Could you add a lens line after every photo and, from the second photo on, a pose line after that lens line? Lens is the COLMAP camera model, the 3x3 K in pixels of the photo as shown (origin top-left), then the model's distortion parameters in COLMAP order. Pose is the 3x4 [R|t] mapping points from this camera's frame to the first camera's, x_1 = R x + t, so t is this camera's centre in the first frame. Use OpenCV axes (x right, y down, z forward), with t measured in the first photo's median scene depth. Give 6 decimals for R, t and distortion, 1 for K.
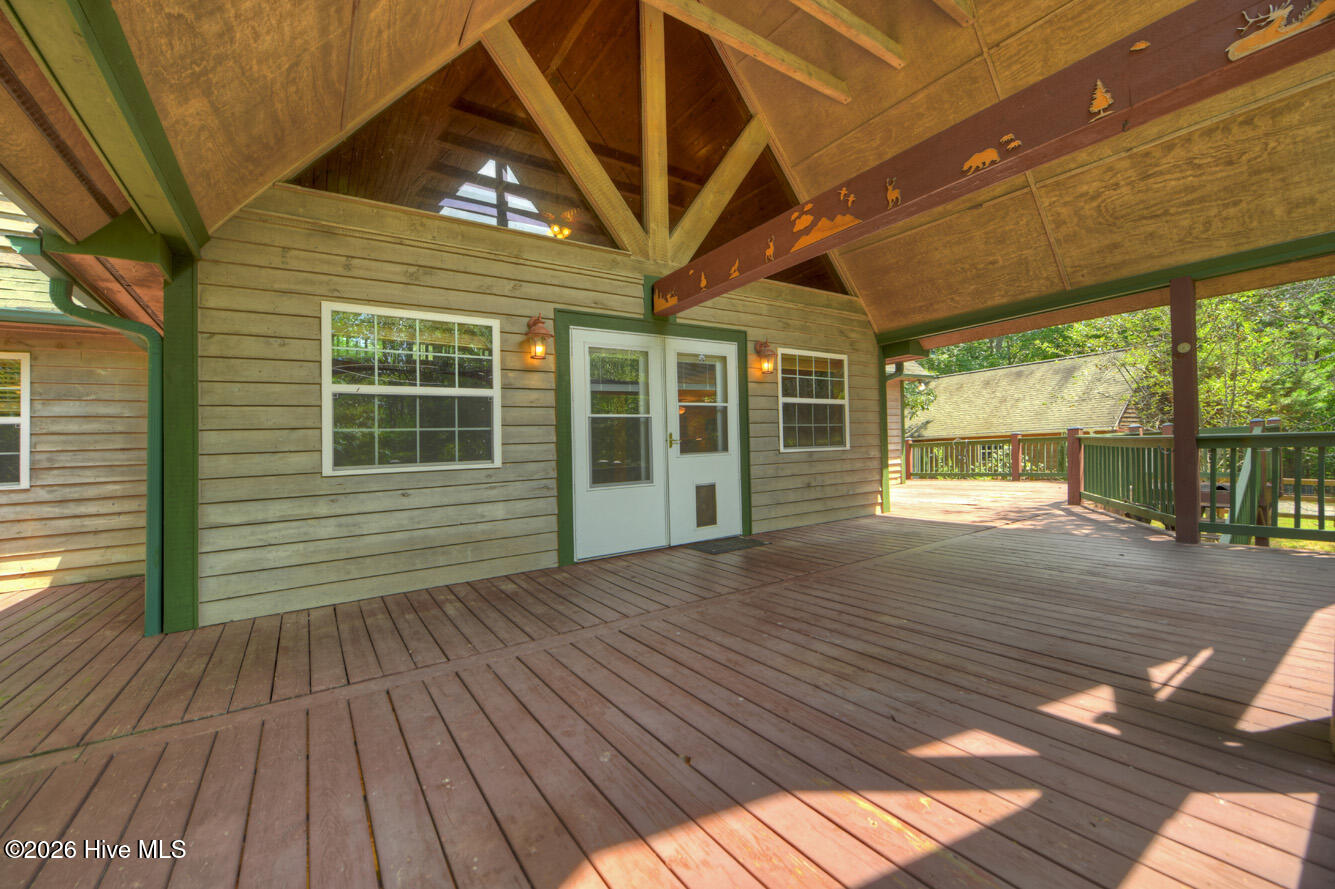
lens RADIAL K [[550.5, 0, 702.1], [0, 550.5, 447.1], [0, 0, 1]] dist [-0.014082, -0.000245]
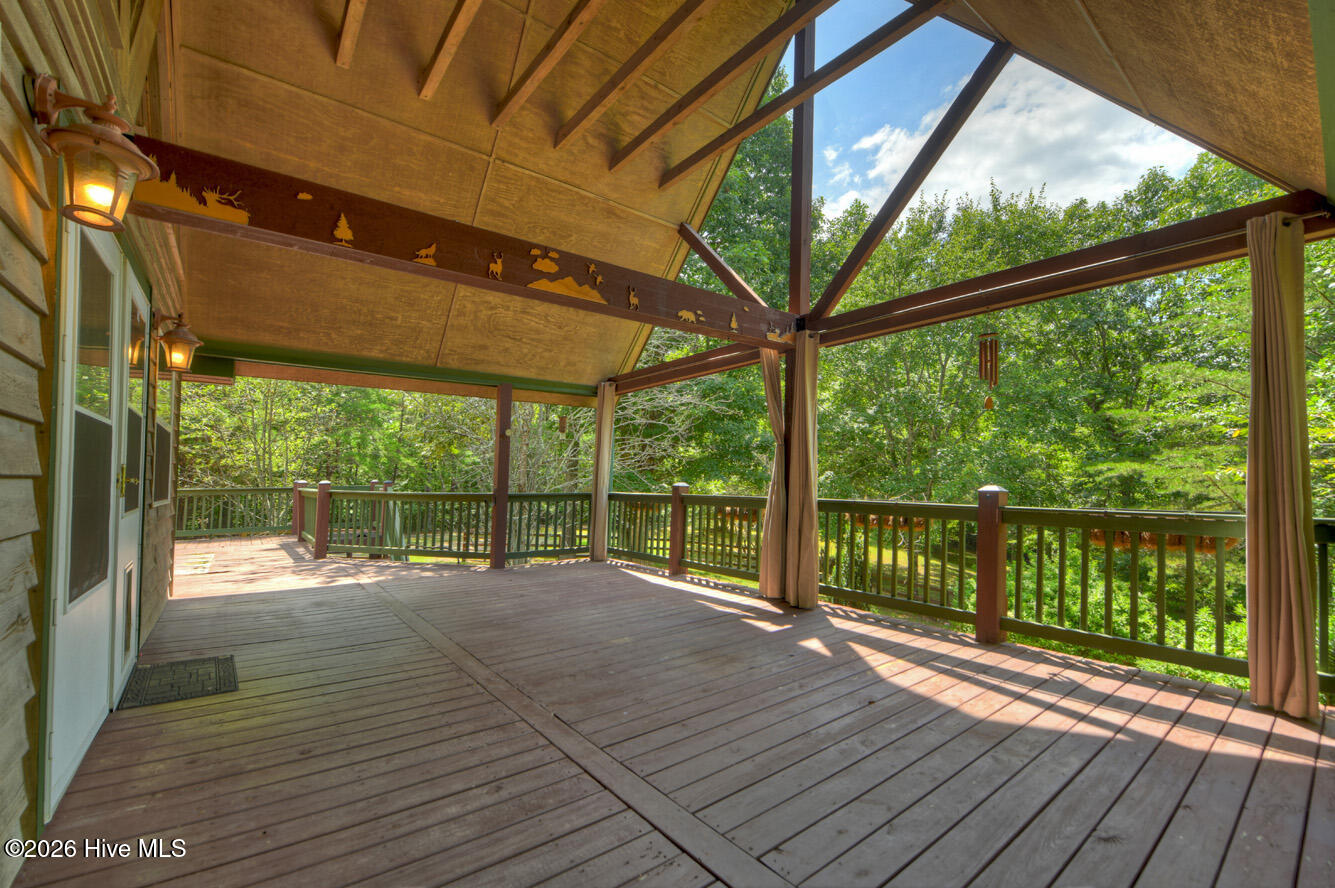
lens RADIAL K [[553.5, 0, 673.8], [0, 553.5, 492.8], [0, 0, 1]] dist [-0.014309, -0.000042]
pose [[-0.042740, 0.018618, 0.998913, -1.357358], [0.003029, 0.999824, -0.018506, 0.012412], [-0.999082, 0.002235, -0.042789, 1.417490]]
